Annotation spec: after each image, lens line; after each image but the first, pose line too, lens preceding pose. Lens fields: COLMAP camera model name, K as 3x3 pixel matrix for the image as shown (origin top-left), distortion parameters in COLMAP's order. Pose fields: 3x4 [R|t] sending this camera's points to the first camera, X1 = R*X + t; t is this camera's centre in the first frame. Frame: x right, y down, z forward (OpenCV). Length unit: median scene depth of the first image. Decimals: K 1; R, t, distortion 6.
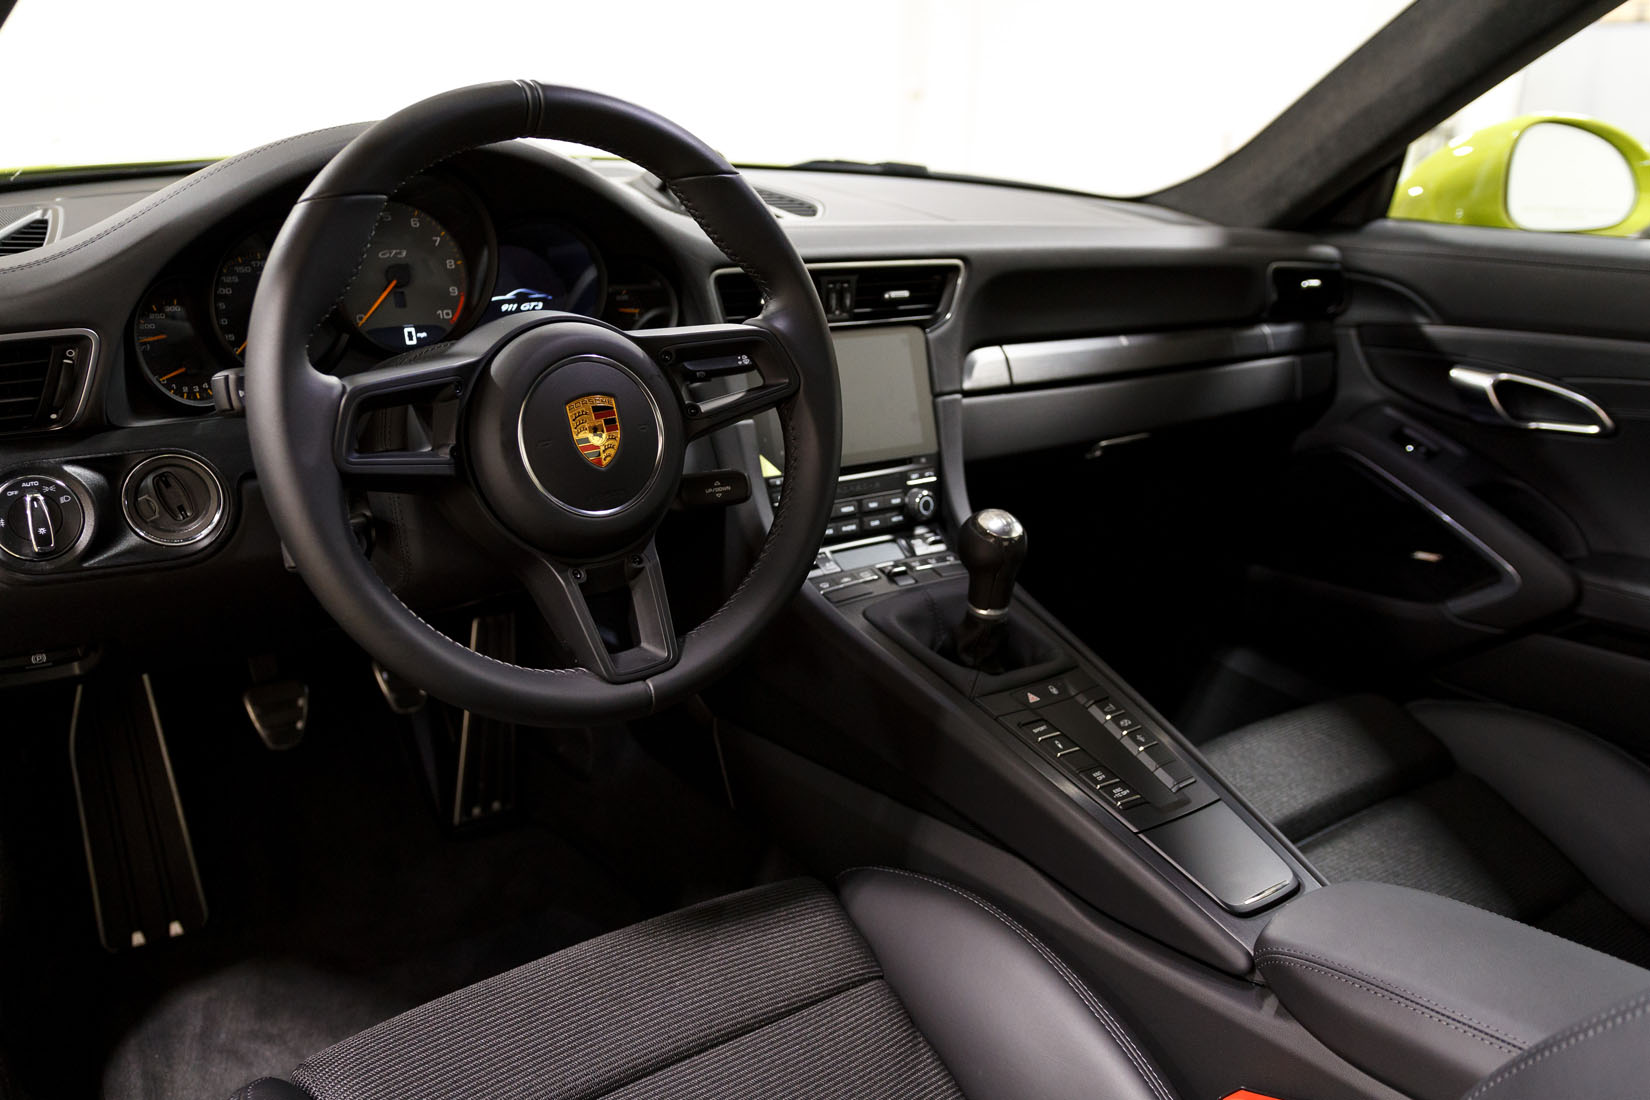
lens RADIAL K [[1379.0, 0, 823.7], [0, 1379.0, 559.7], [0, 0, 1]] dist [0.008550, -0.000287]
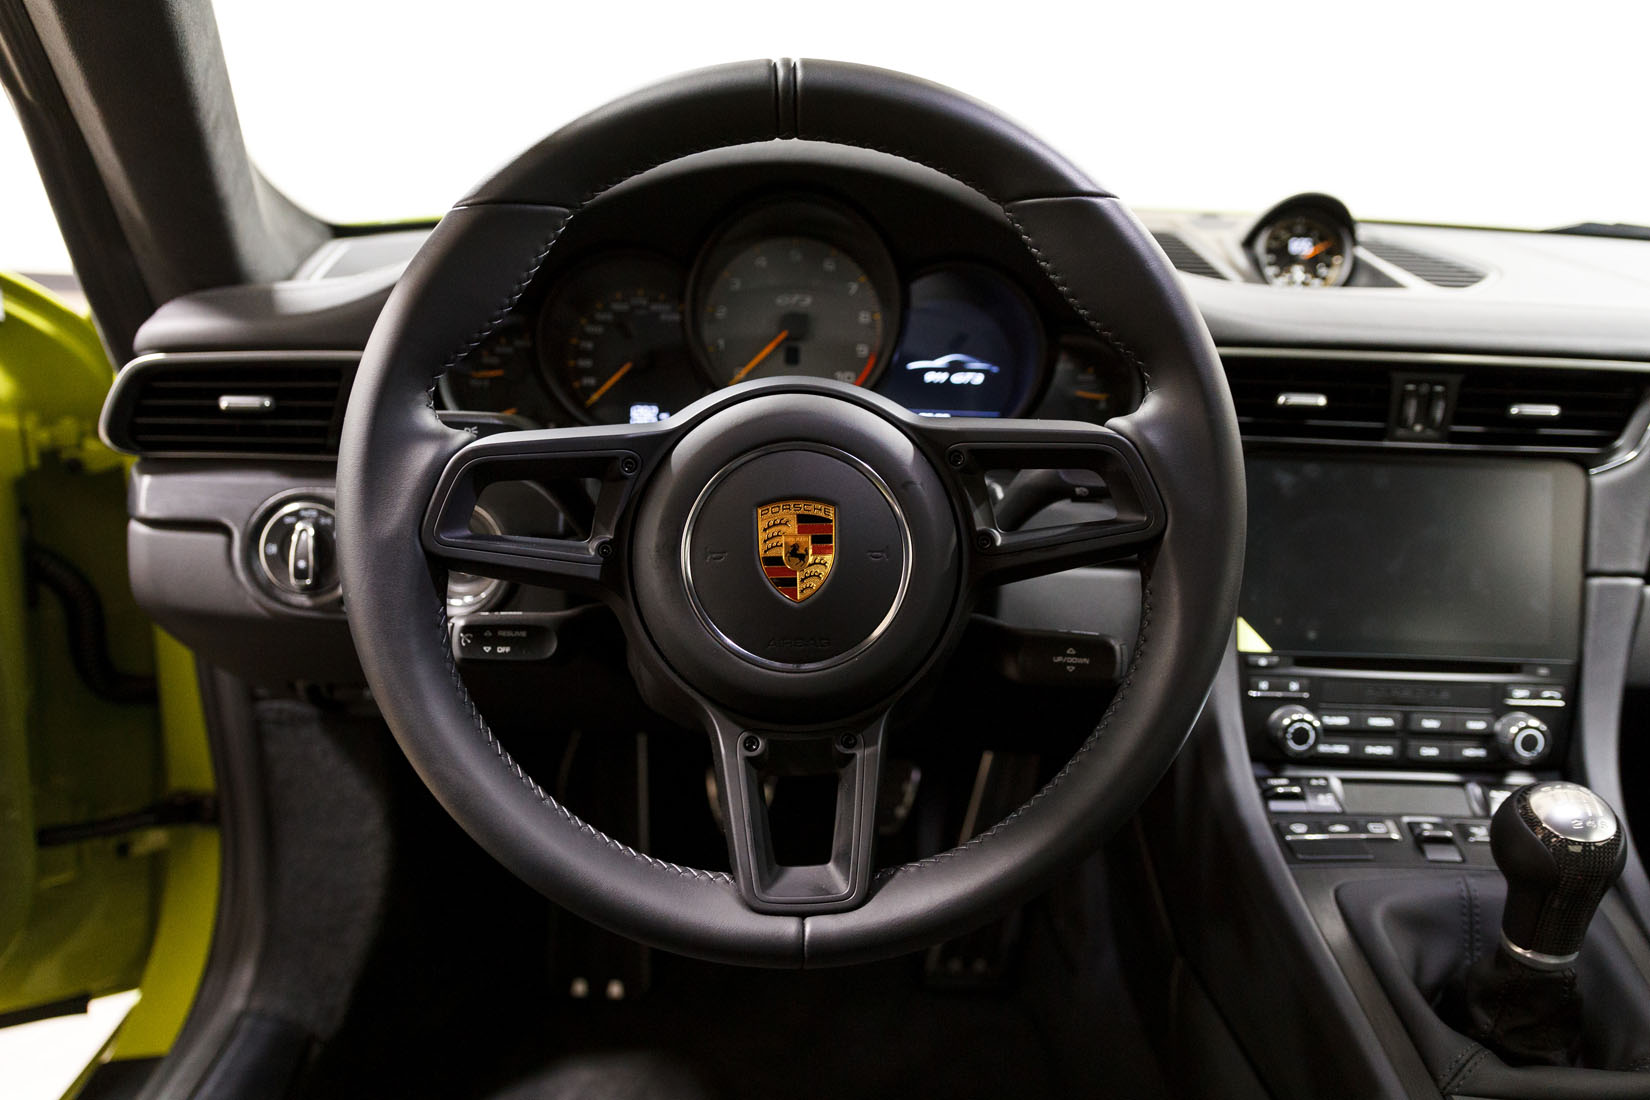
lens RADIAL K [[1379.0, 0, 823.7], [0, 1379.0, 559.7], [0, 0, 1]] dist [0.008550, -0.000287]
pose [[0.803164, 0.157760, -0.574490, 0.169022], [-0.190722, 0.981640, 0.002929, -0.063261], [0.564404, 0.107216, 0.818506, 0.296478]]
